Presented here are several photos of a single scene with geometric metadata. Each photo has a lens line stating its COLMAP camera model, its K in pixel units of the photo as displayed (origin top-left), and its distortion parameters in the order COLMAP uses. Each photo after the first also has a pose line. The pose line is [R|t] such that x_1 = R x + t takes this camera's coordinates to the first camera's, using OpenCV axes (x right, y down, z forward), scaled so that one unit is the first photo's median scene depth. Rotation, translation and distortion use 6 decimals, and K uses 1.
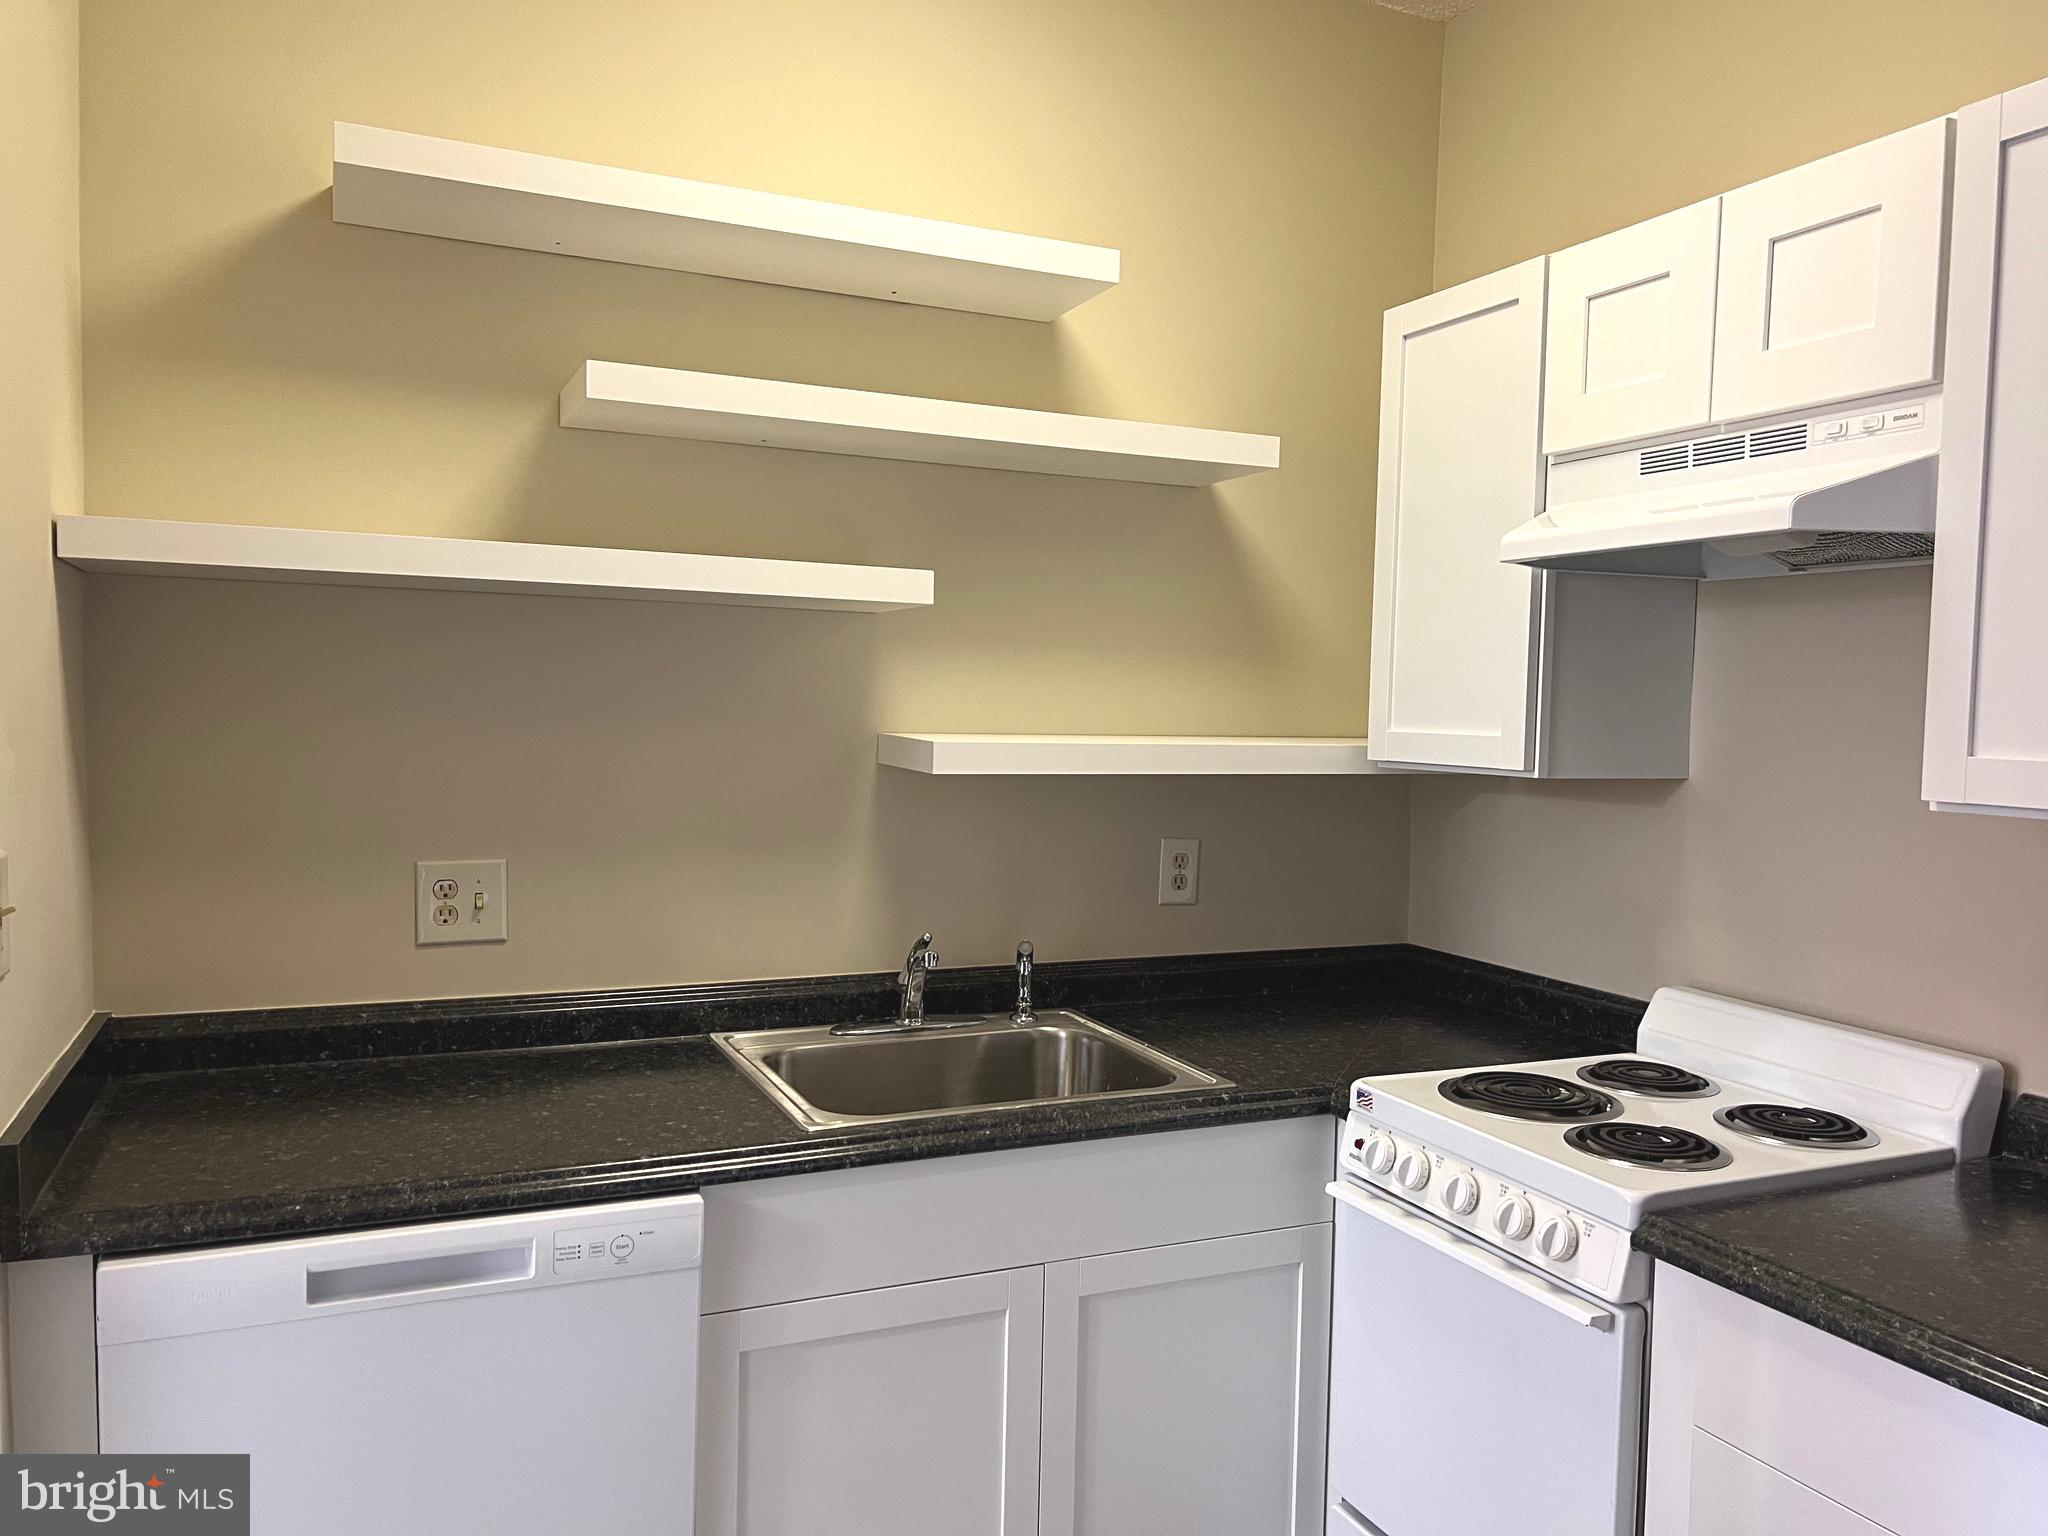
lens RADIAL K [[1533.1, 0, 1052.7], [0, 1533.1, 778.6], [0, 0, 1]] dist [0.040863, -0.002374]
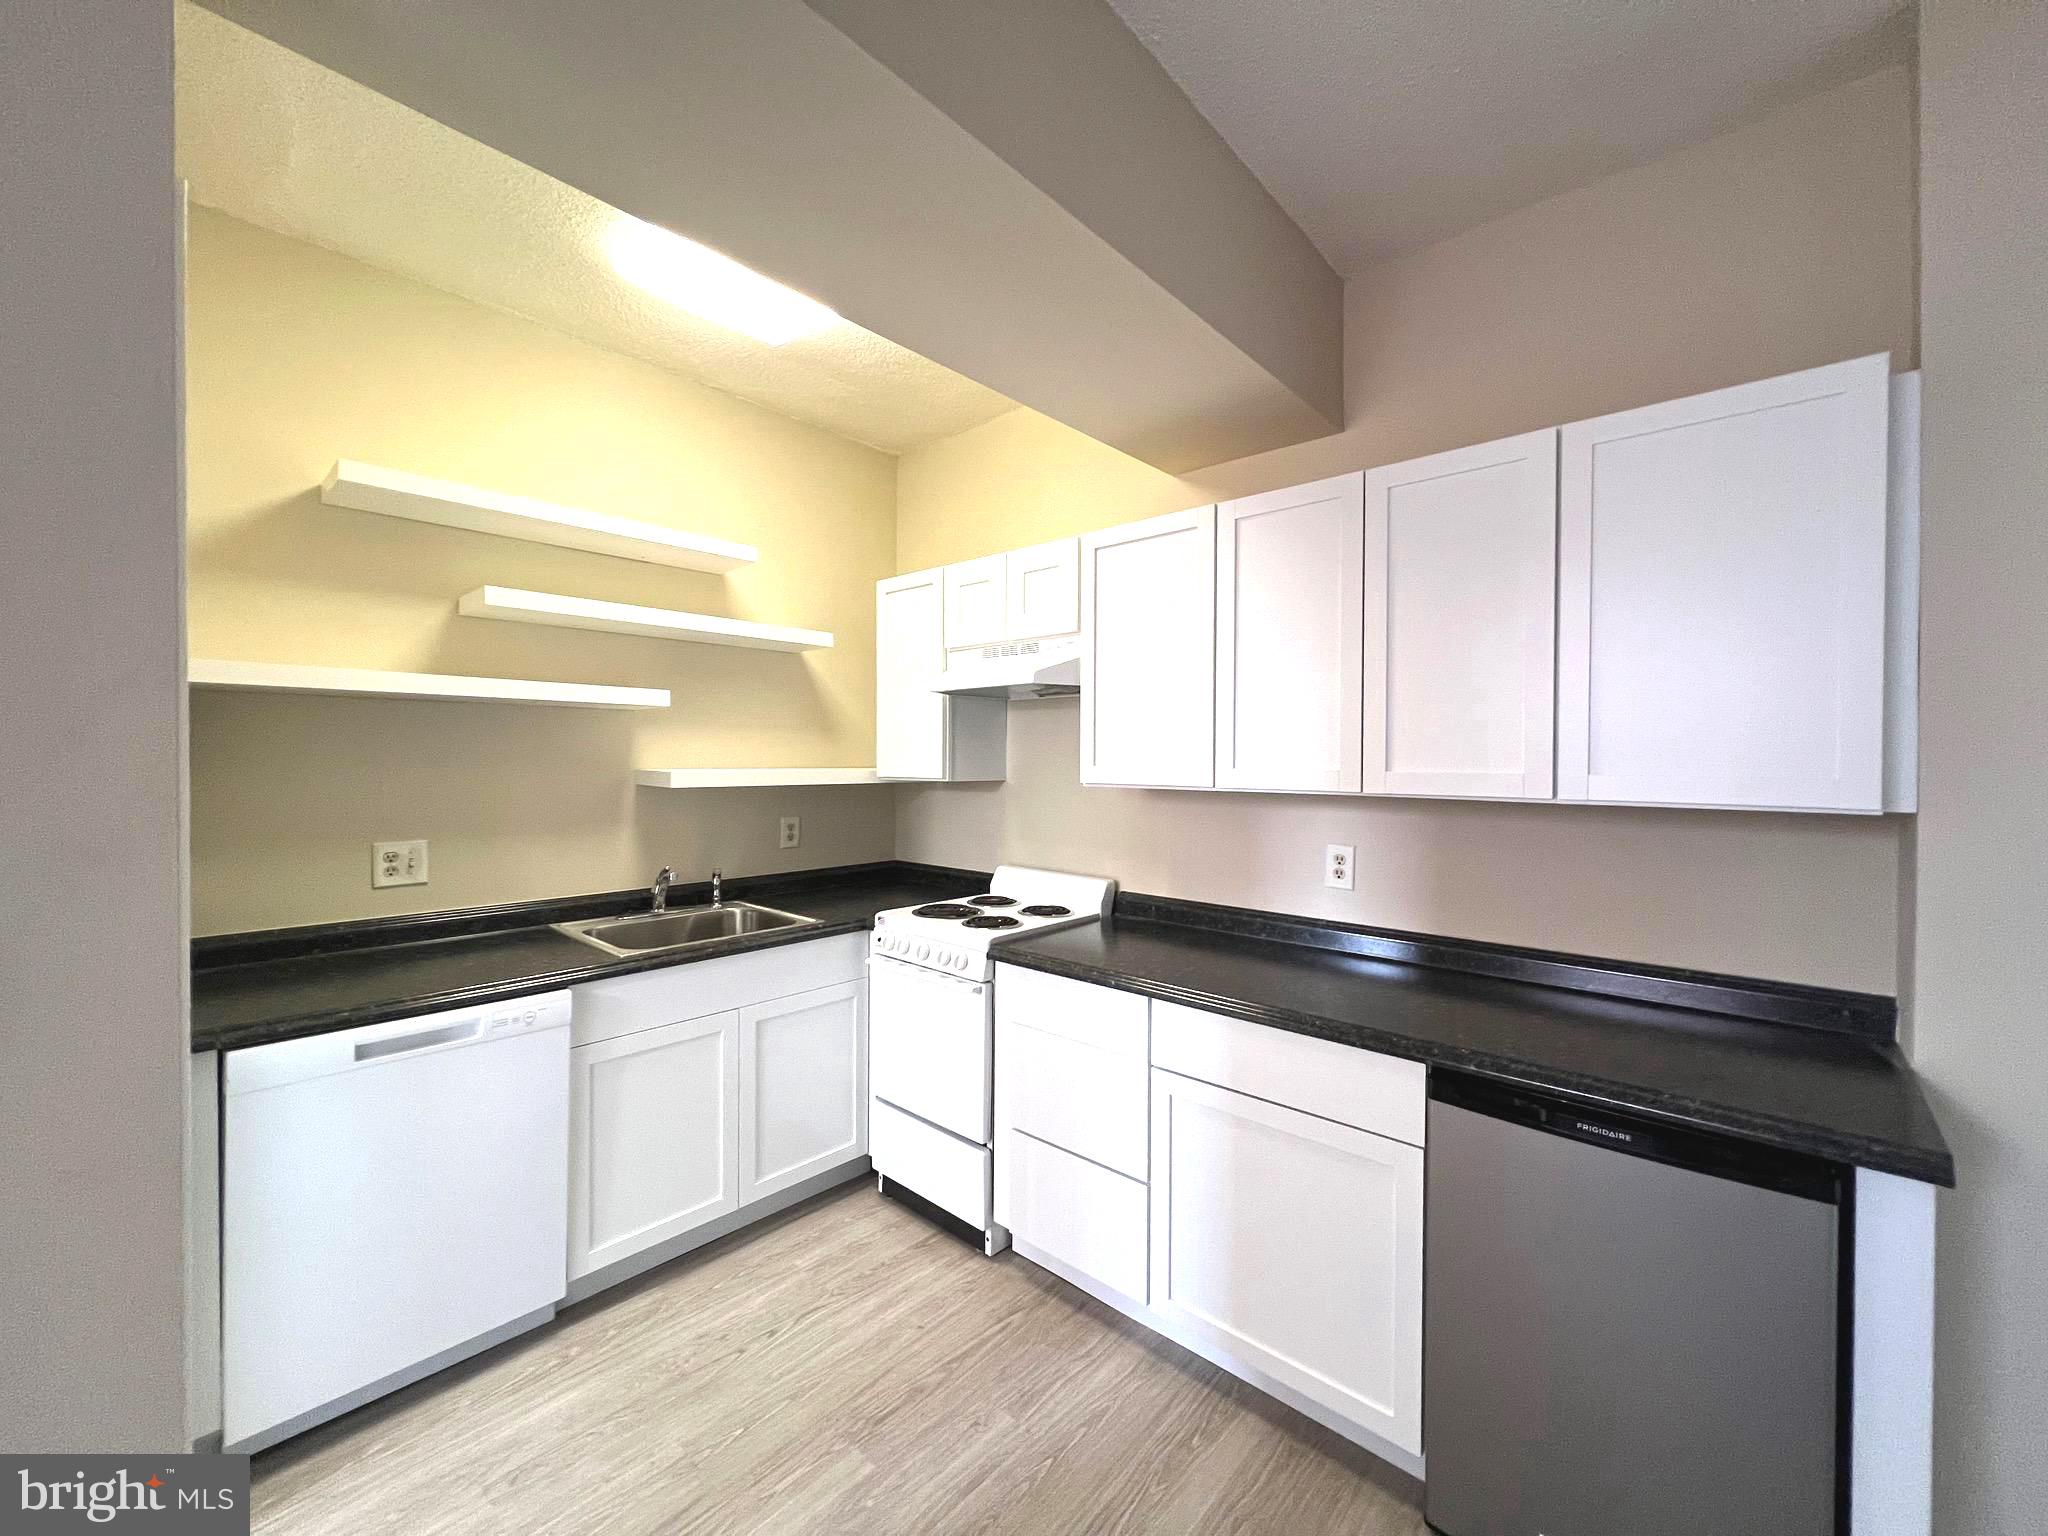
lens RADIAL K [[814.0, 0, 1024.0], [0, 814.0, 768.0], [0, 0, 1]] dist [0.000285, -0.000033]
pose [[0.922838, -0.021836, 0.384569, -0.066333], [0.036023, 0.998909, -0.029723, 0.021571], [-0.383500, 0.041283, 0.922618, -0.228312]]
